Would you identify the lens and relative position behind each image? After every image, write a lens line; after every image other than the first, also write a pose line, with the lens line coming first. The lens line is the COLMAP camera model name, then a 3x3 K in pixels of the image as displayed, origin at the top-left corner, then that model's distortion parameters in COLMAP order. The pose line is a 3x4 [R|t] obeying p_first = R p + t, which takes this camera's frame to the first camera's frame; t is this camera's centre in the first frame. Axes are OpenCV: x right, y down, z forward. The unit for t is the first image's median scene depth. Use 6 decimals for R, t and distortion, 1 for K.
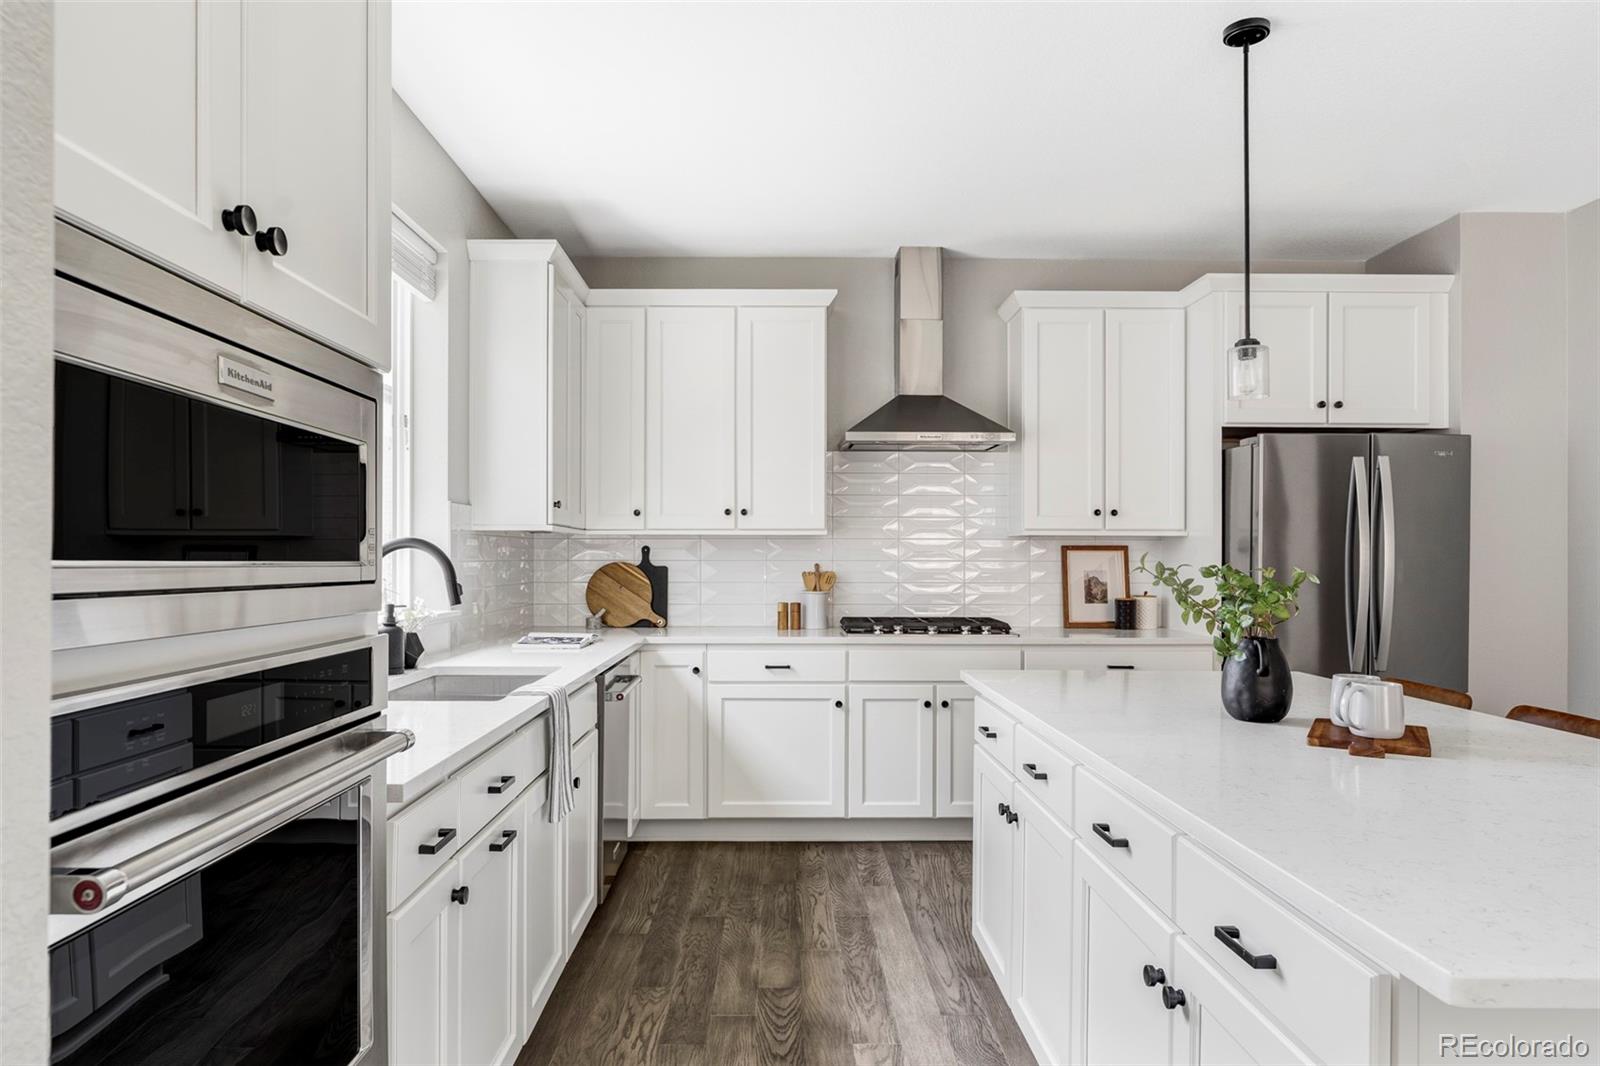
lens RADIAL K [[968.1, 0, 807.7], [0, 968.1, 565.8], [0, 0, 1]] dist [-0.003906, -0.000630]
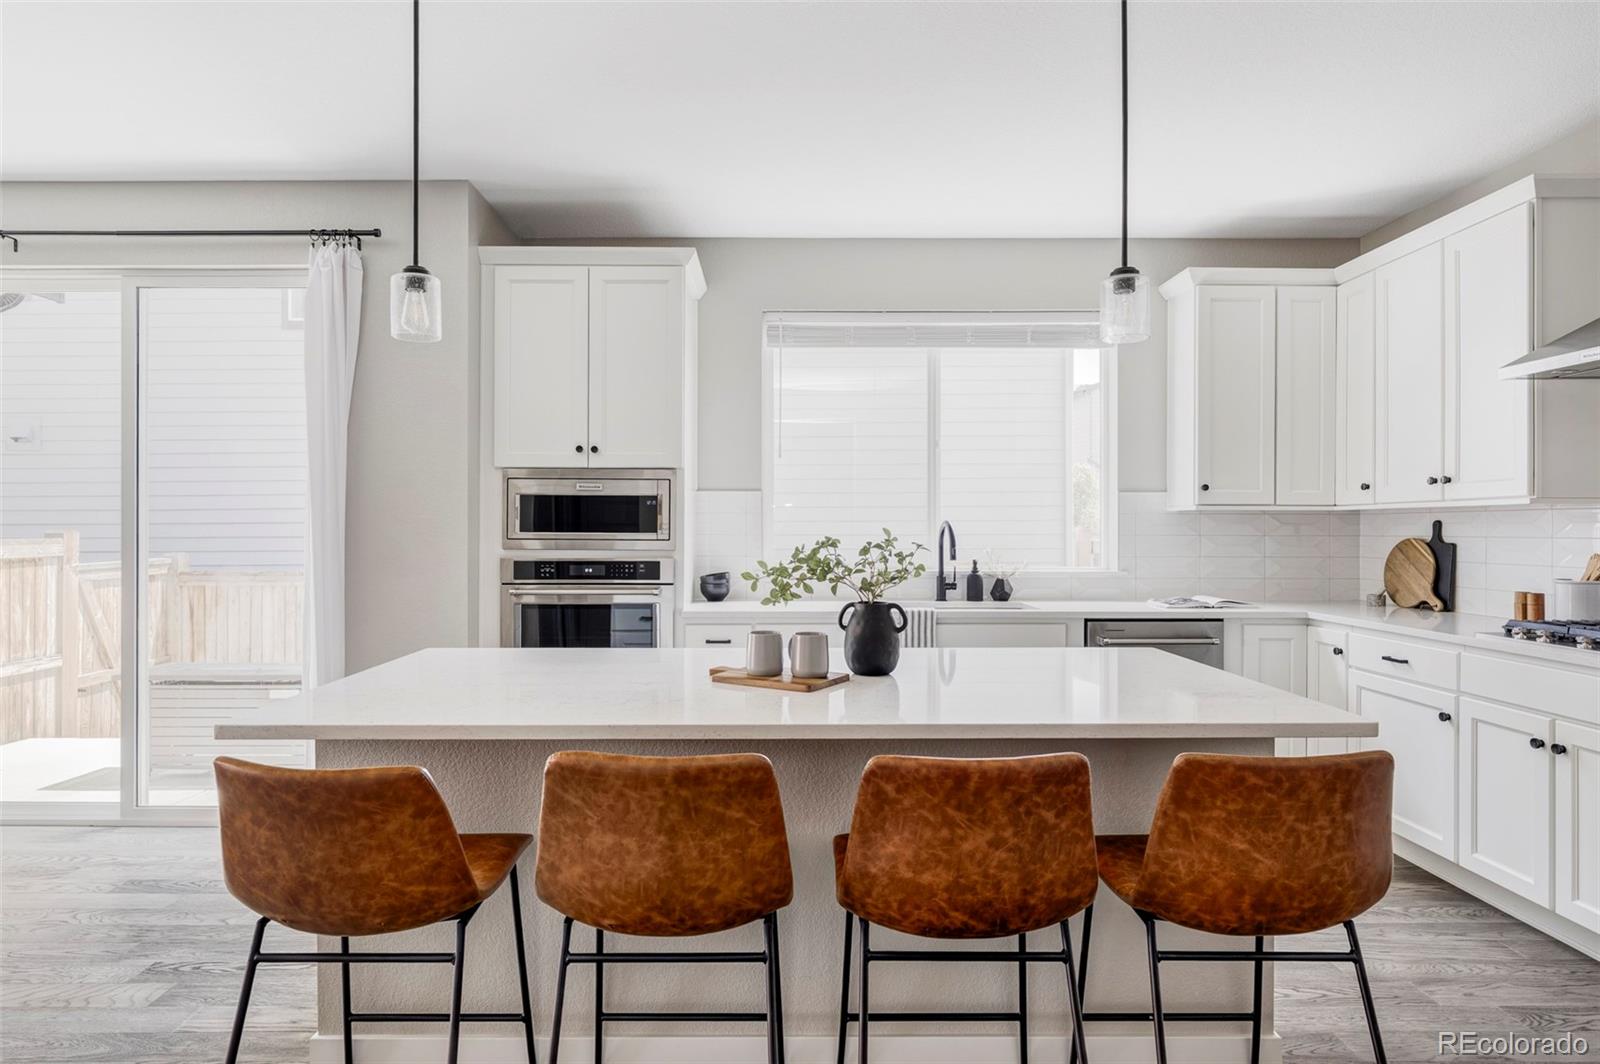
lens RADIAL K [[921.8, 0, 765.8], [0, 921.8, 528.4], [0, 0, 1]] dist [-0.014209, 0.001256]
pose [[-0.016580, -0.003209, -0.999857, 0.722113], [-0.010281, 0.999943, -0.003039, -0.004182], [0.999810, 0.010229, -0.016612, 0.406750]]
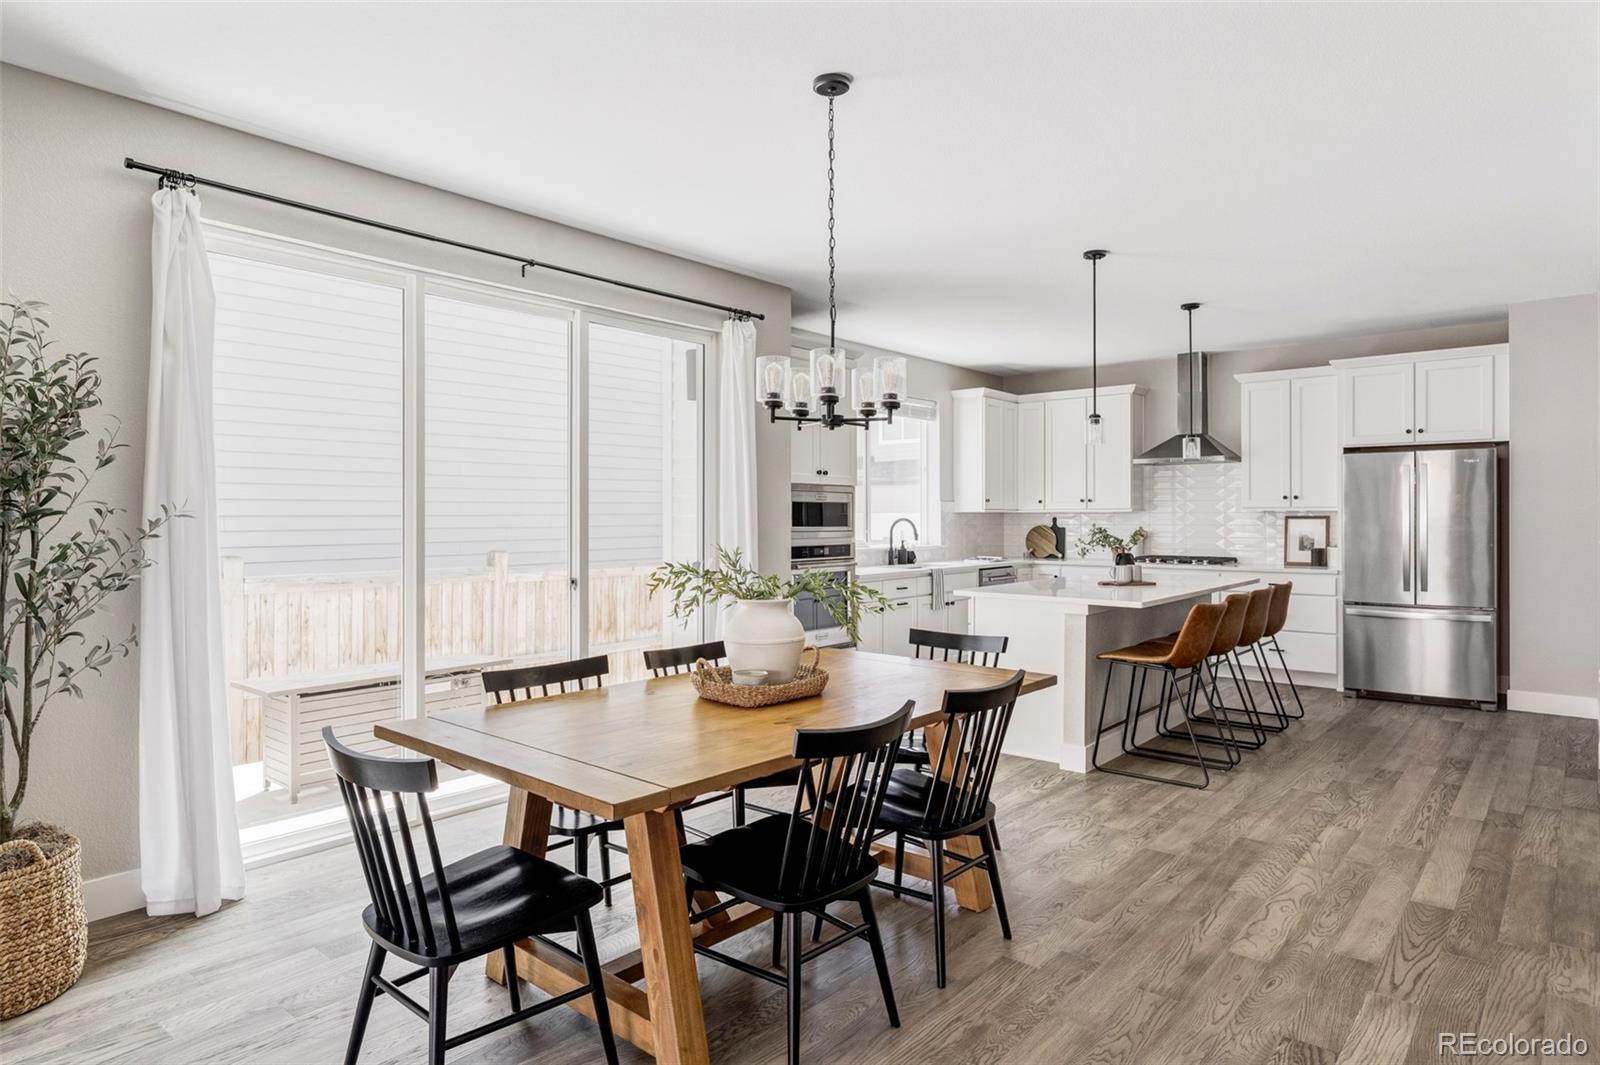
lens RADIAL K [[921.8, 0, 798.3], [0, 921.8, 524.4], [0, 0, 1]] dist [-0.014209, 0.001256]
pose [[0.746424, 0.001384, -0.665470, 0.721699], [-0.002043, 0.999998, -0.000212, -0.004442], [0.665468, 0.001518, 0.746425, -0.781247]]
